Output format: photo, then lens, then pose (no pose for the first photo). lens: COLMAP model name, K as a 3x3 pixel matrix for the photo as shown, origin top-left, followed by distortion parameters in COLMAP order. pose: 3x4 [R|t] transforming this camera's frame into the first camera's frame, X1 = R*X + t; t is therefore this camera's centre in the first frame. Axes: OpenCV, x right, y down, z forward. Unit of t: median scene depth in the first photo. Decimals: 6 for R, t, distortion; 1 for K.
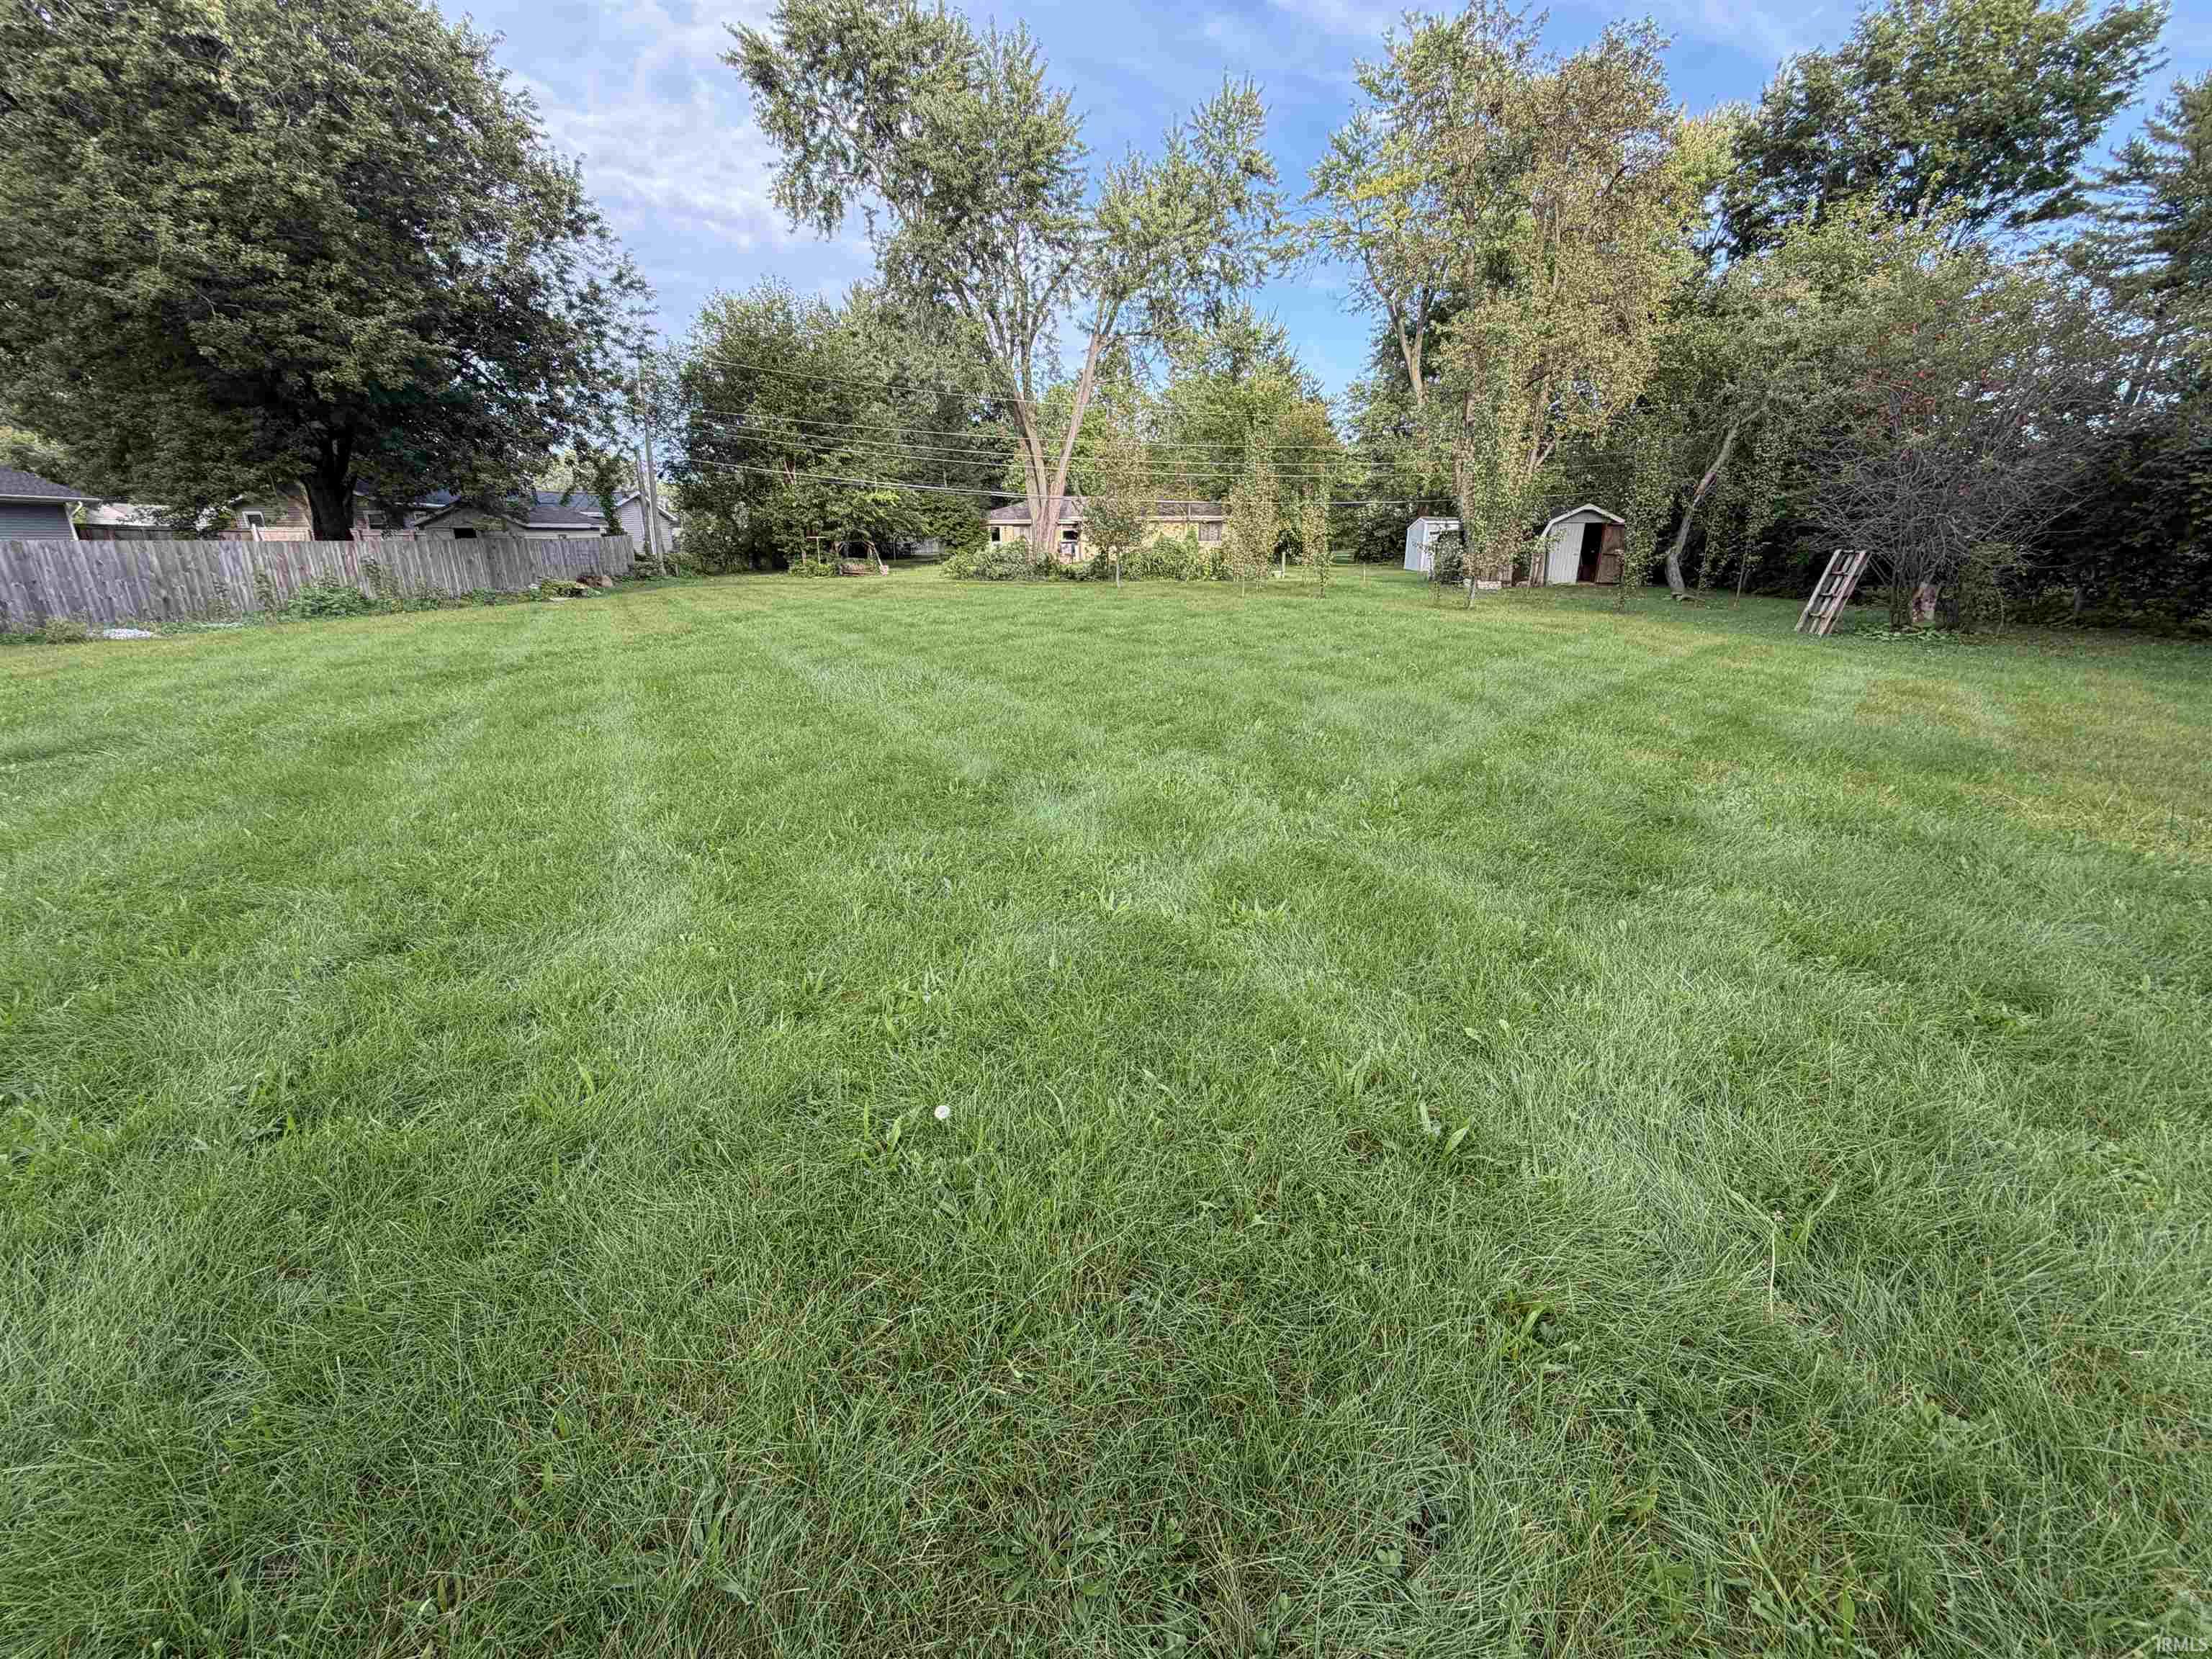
lens RADIAL K [[873.3, 0, 1106.6], [0, 873.3, 828.1], [0, 0, 1]] dist [0.000306, -0.000431]
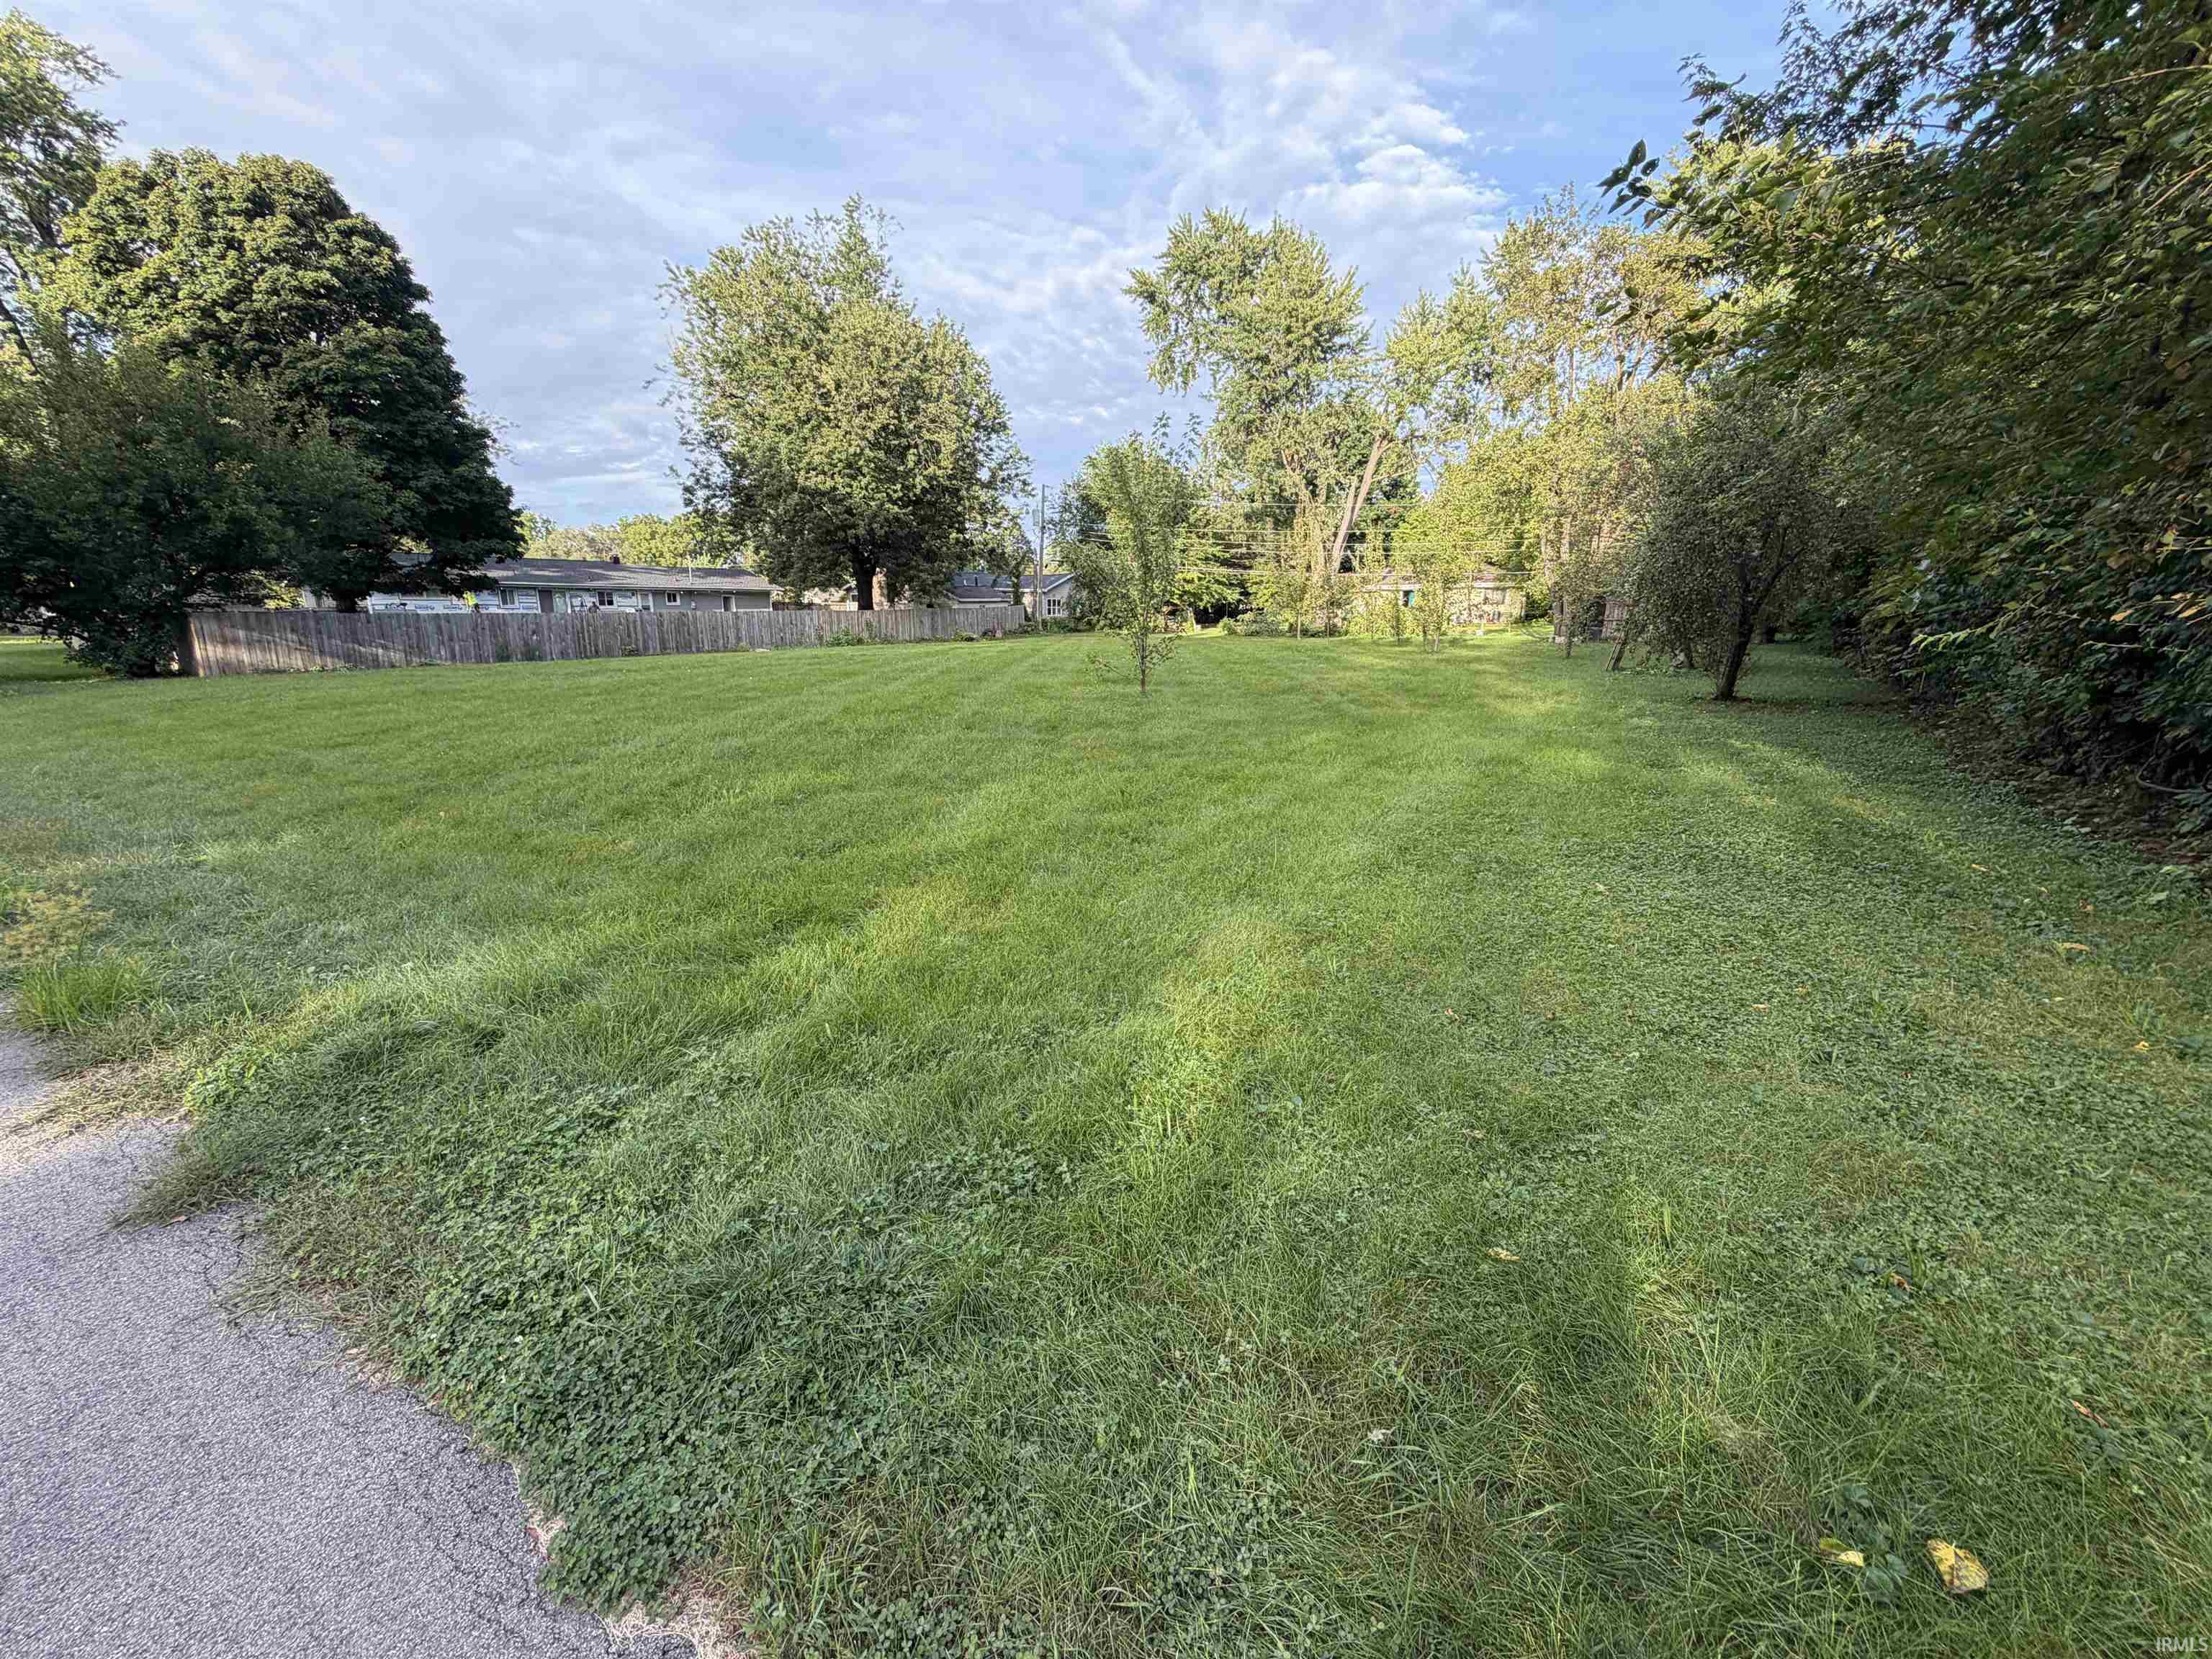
lens RADIAL K [[873.3, 0, 1102.5], [0, 873.3, 834.6], [0, 0, 1]] dist [0.000306, -0.000431]
pose [[0.865729, 0.118172, -0.486362, 0.449504], [-0.148773, 0.988565, -0.024625, 0.097615], [0.477890, 0.093676, 0.873410, -0.289017]]
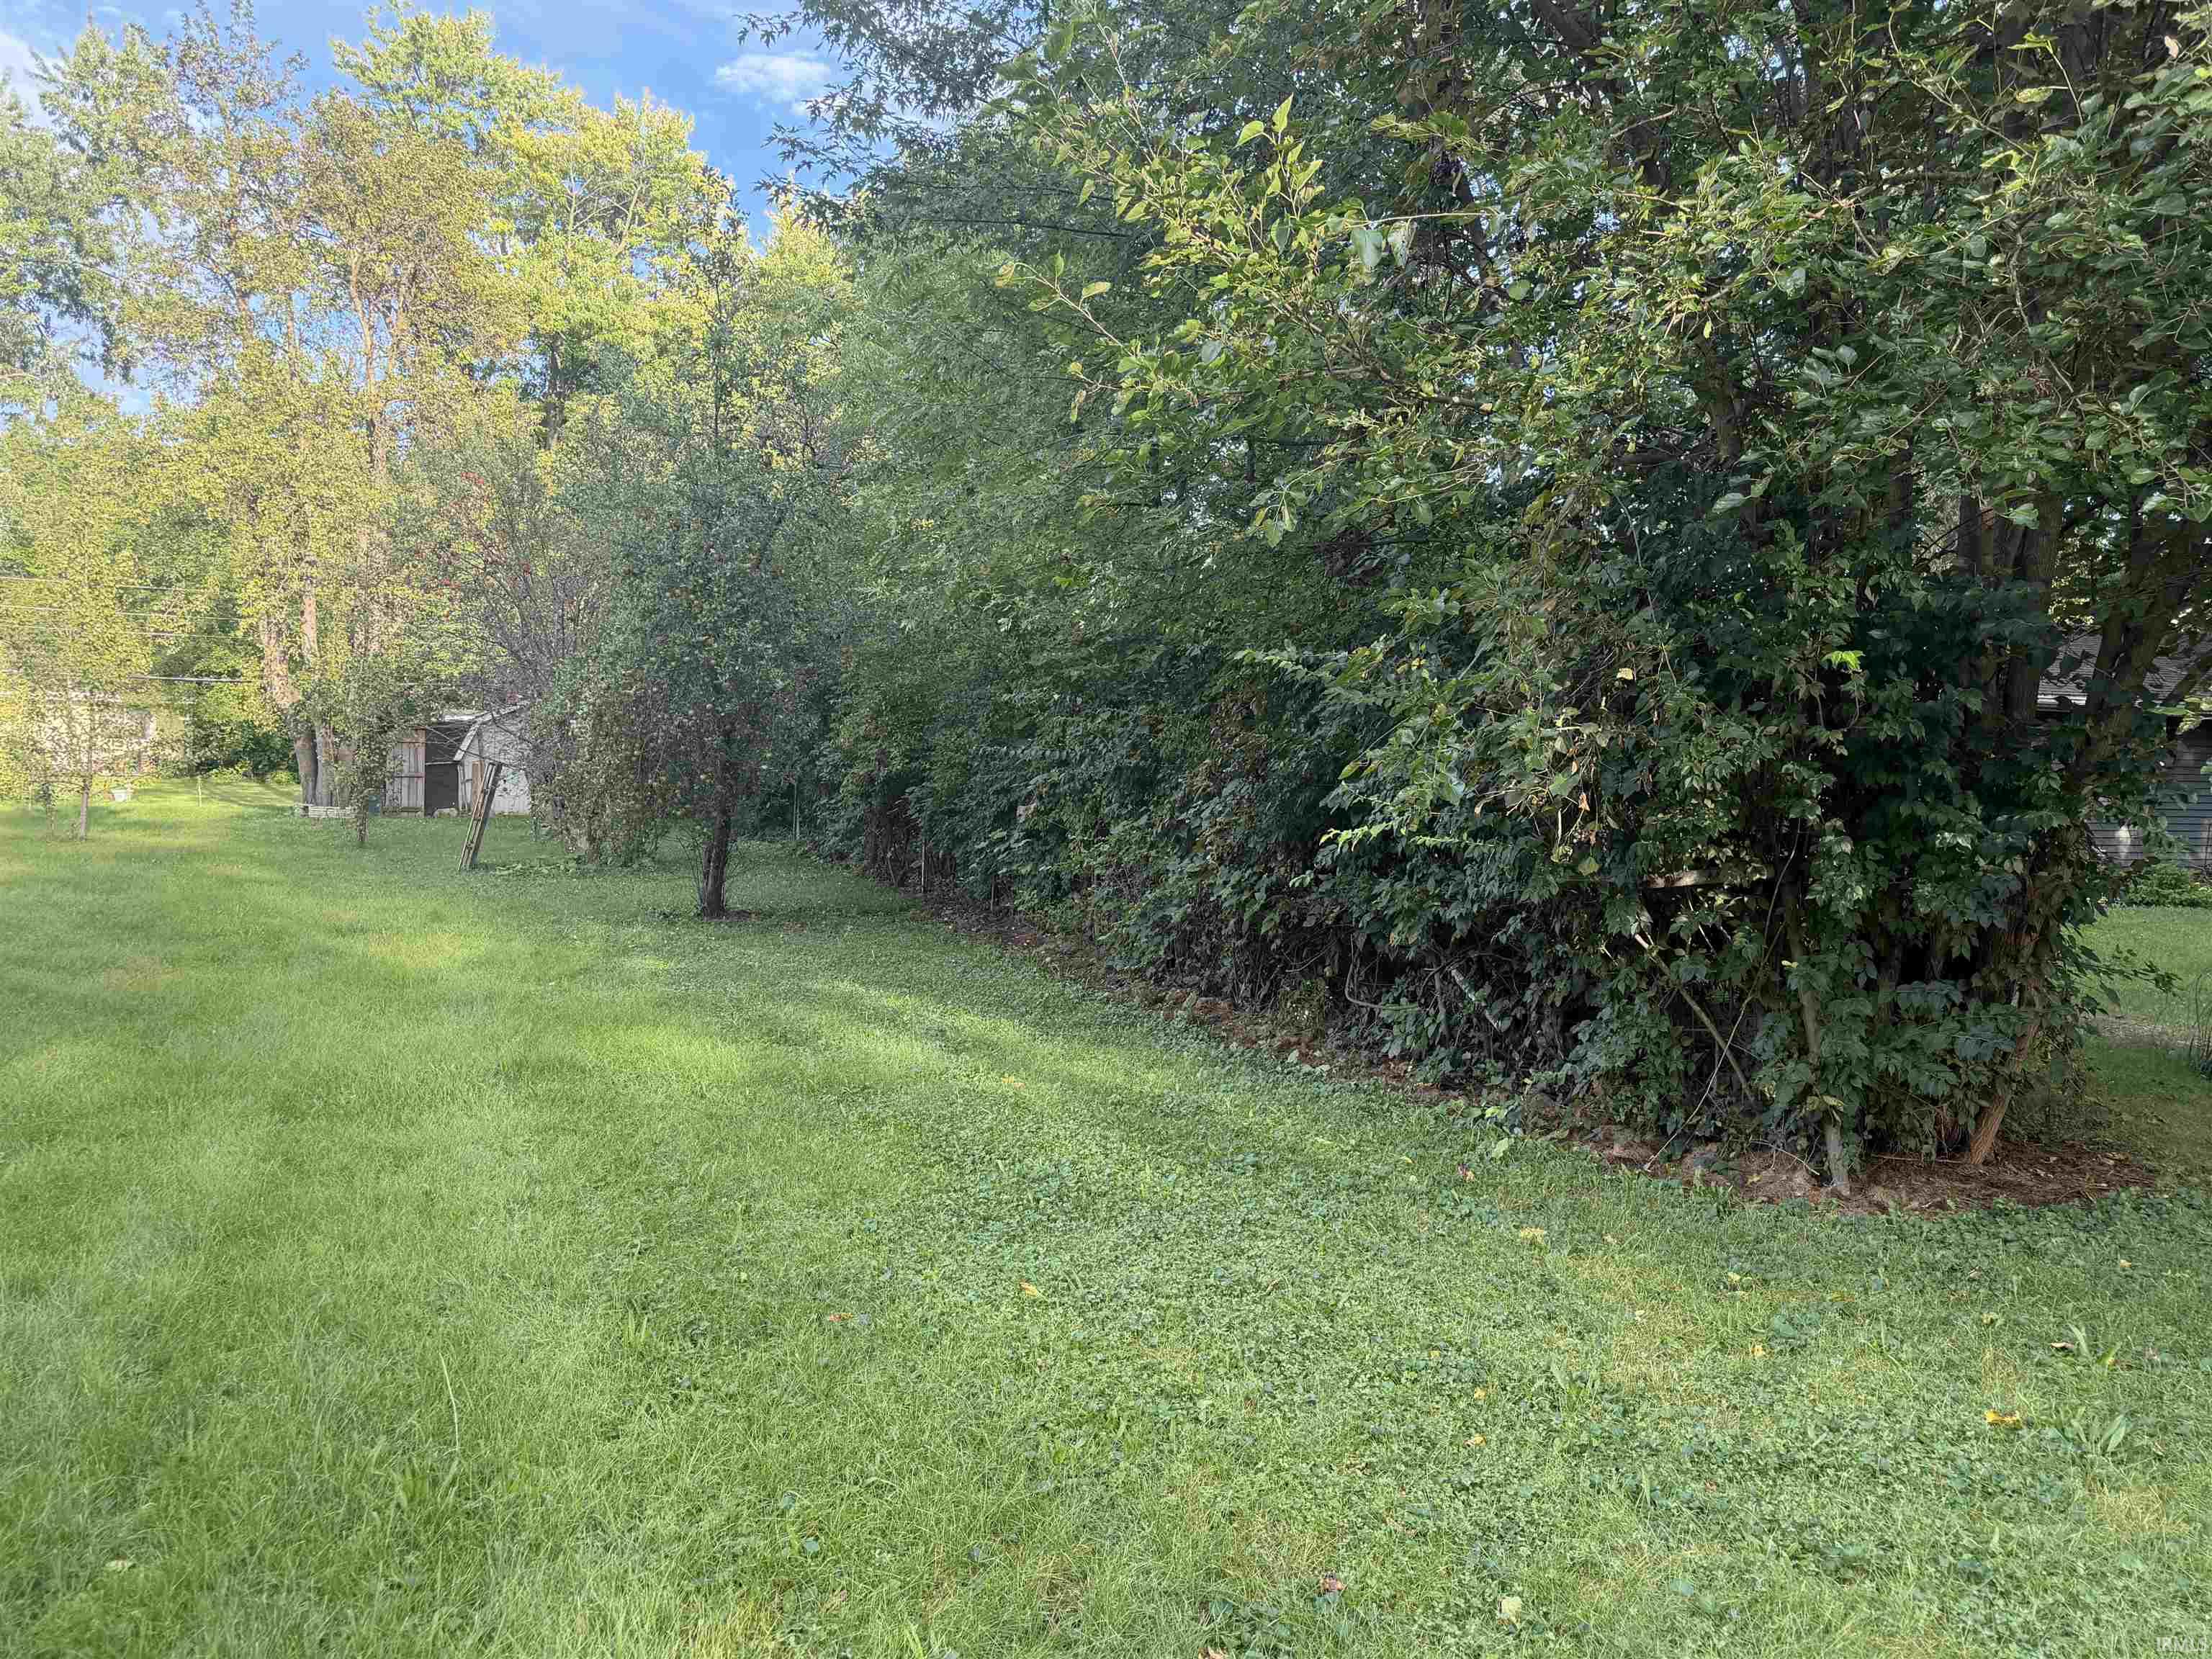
lens RADIAL K [[1737.2, 0, 1106.3], [0, 1737.2, 832.5], [0, 0, 1]] dist [0.051240, -0.053651]
pose [[0.915067, 0.008626, 0.403210, 0.389792], [0.101276, 0.962820, -0.250441, 0.089753], [-0.390380, 0.270006, 0.880171, -0.267007]]
